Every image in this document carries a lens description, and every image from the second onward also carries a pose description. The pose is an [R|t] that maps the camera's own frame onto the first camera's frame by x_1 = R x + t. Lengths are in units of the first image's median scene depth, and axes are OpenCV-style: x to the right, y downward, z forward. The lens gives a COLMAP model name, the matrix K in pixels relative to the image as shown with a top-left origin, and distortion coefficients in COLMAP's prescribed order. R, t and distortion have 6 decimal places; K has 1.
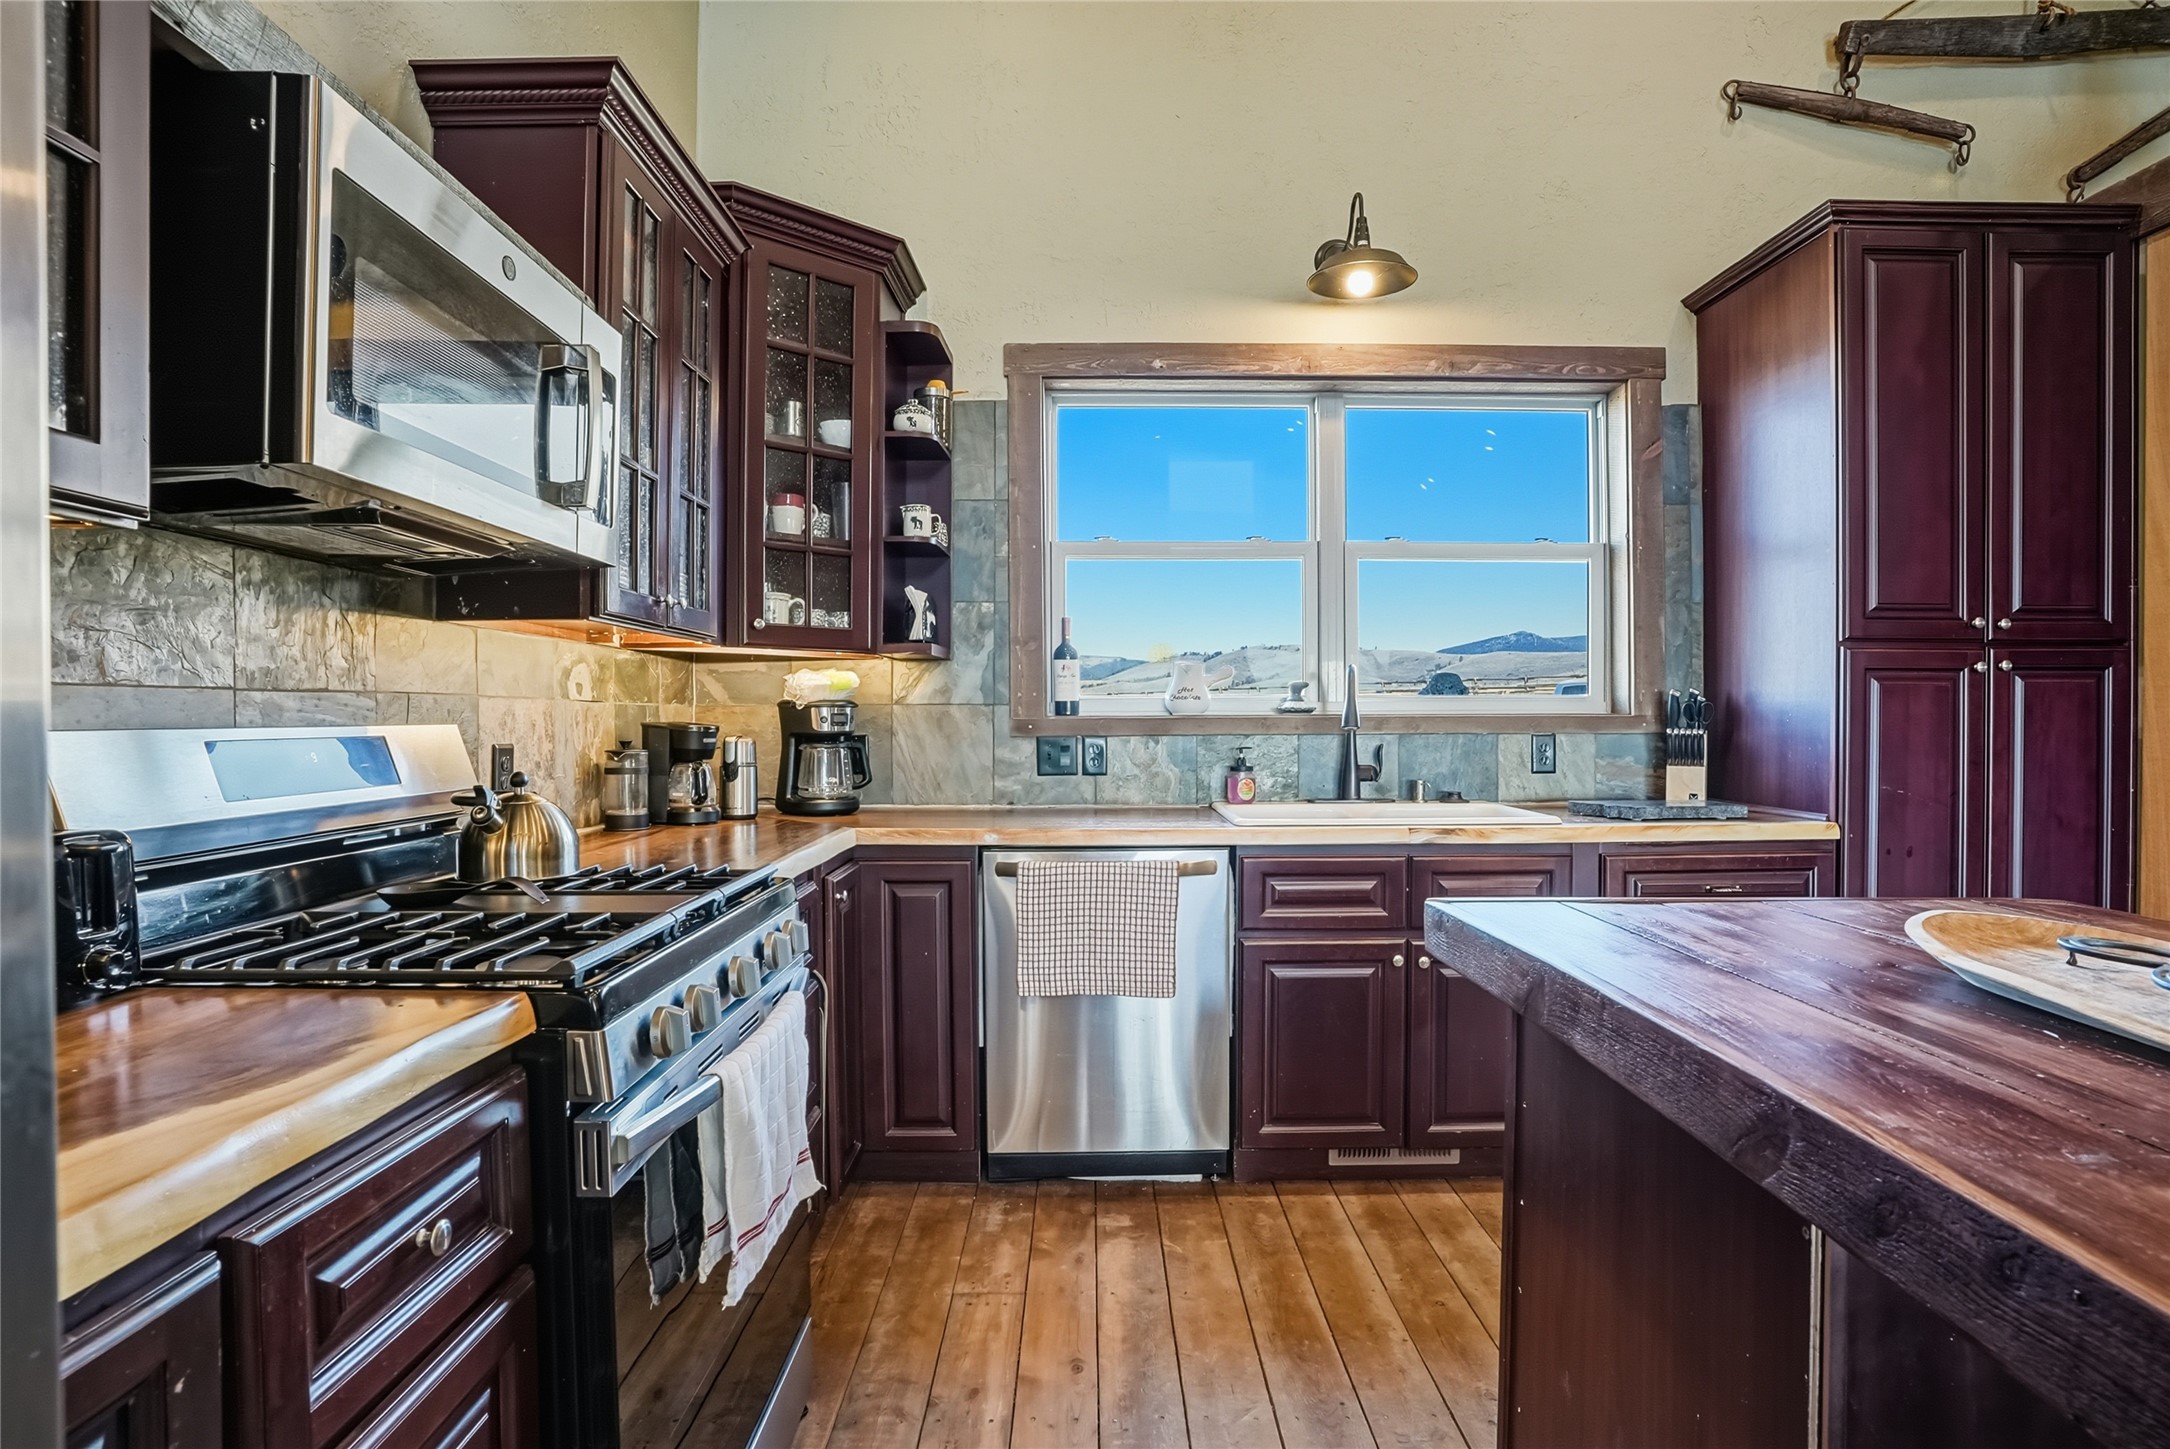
lens RADIAL K [[1079.8, 0, 1086.1], [0, 1079.8, 730.6], [0, 0, 1]] dist [-0.077100, 0.032803]
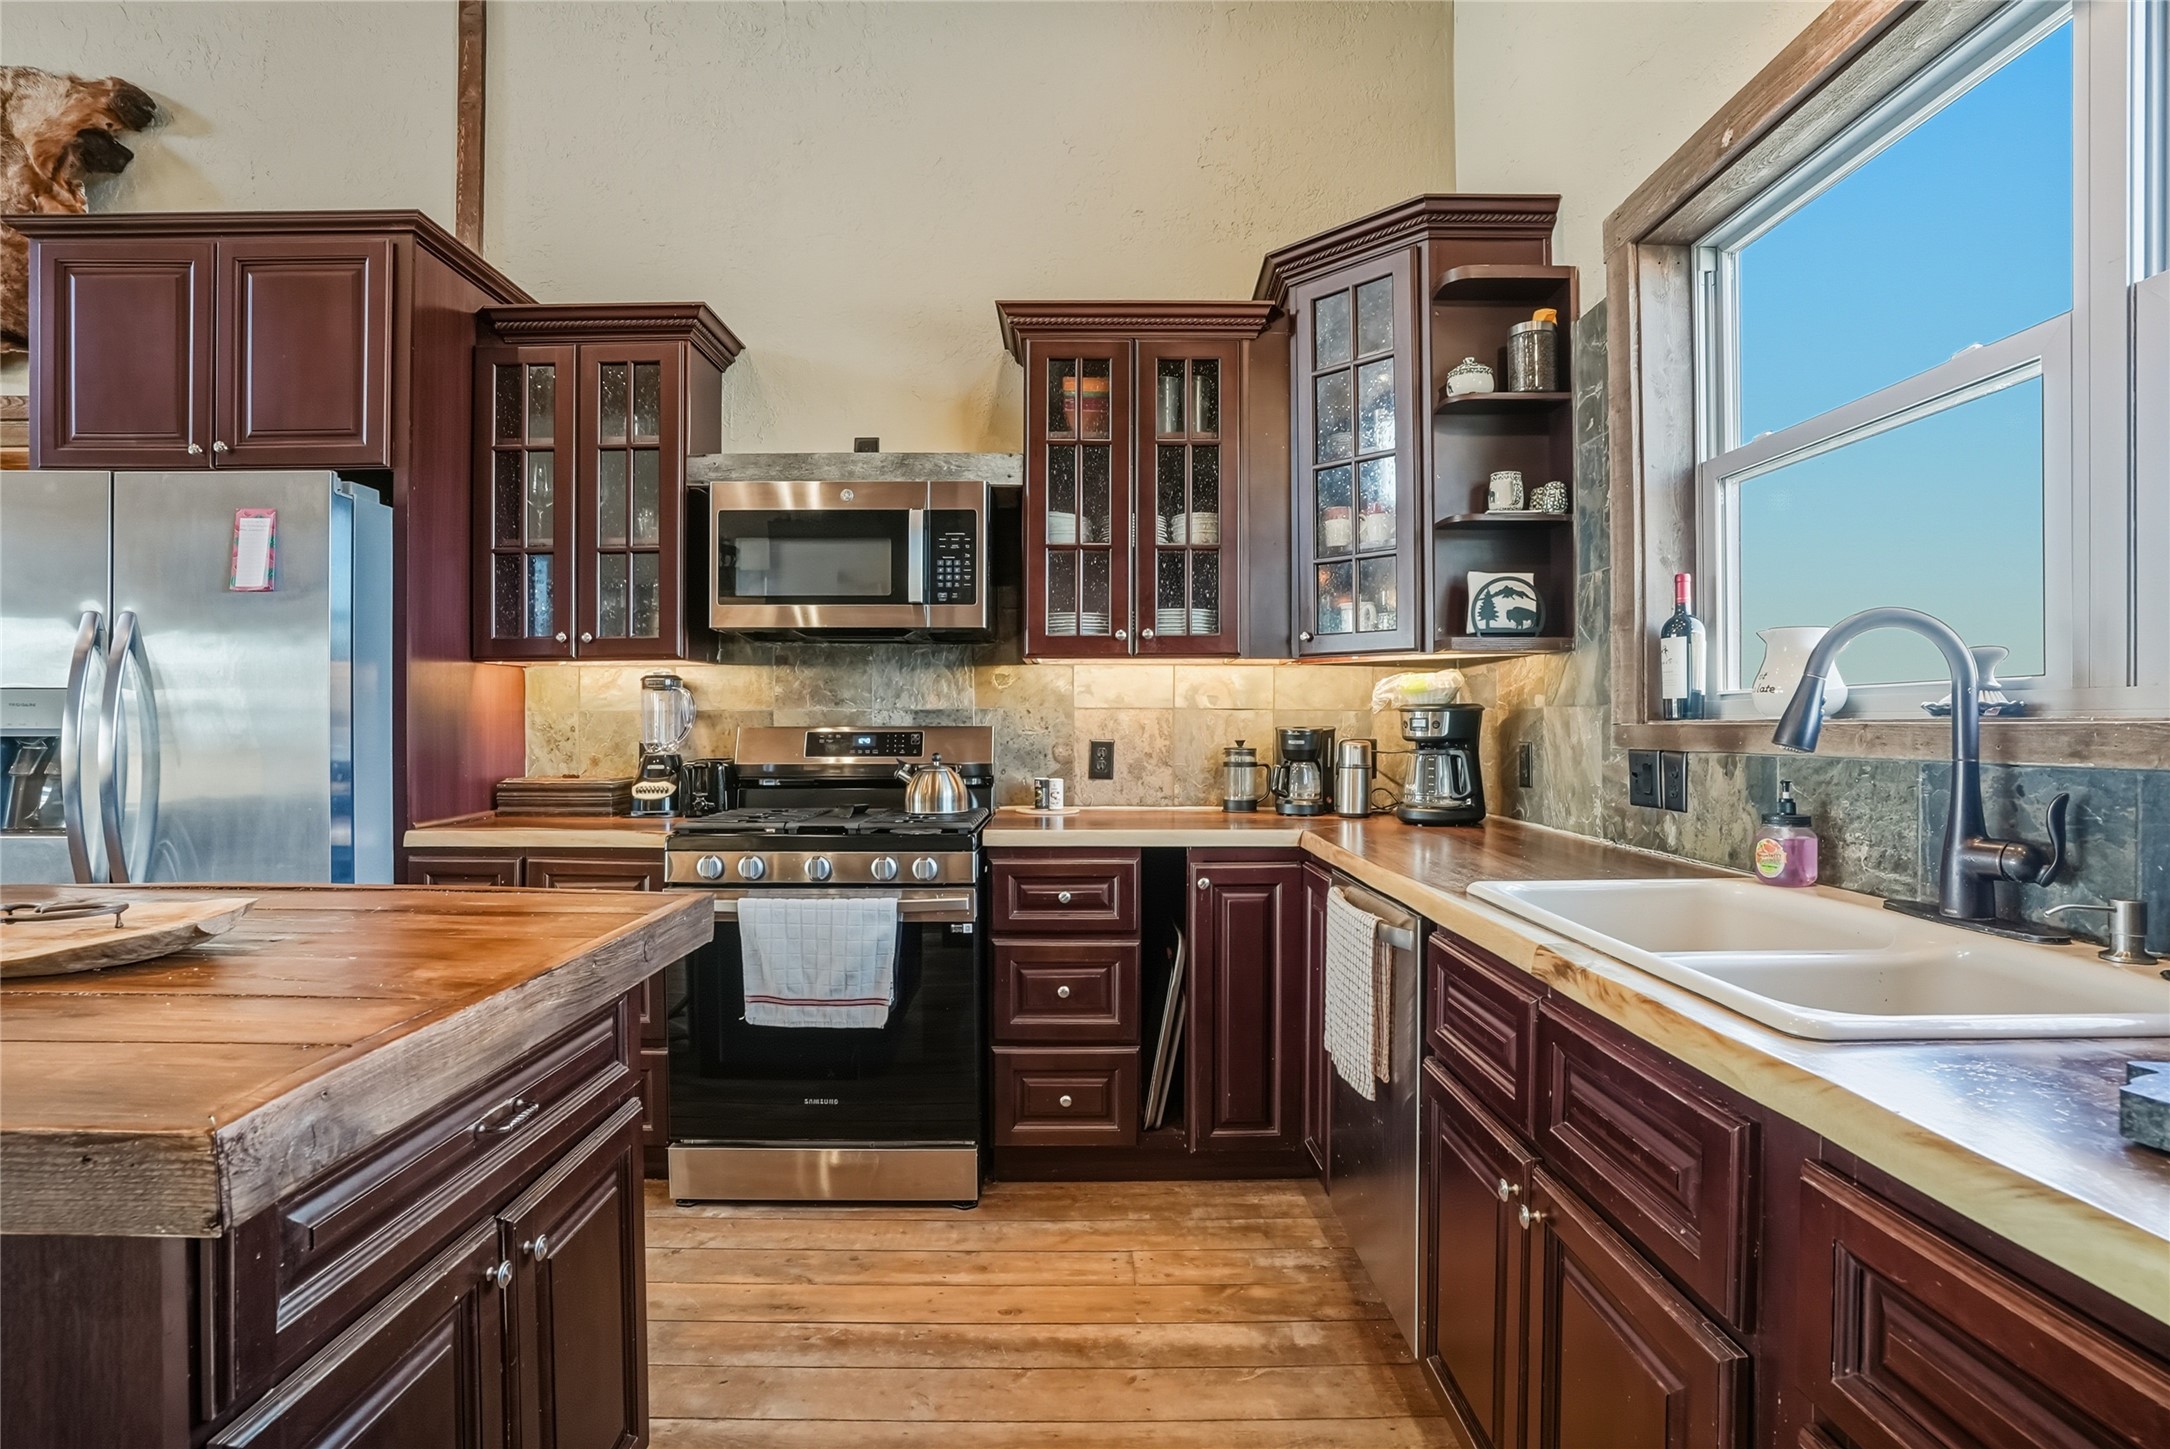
lens RADIAL K [[1079.8, 0, 1086.0], [0, 1079.8, 727.6], [0, 0, 1]] dist [-0.077100, 0.032803]
pose [[0.003152, 0.007834, -0.999964, 0.653989], [-0.010954, 0.999910, 0.007799, -0.010695], [0.999935, 0.010929, 0.003237, 0.639645]]
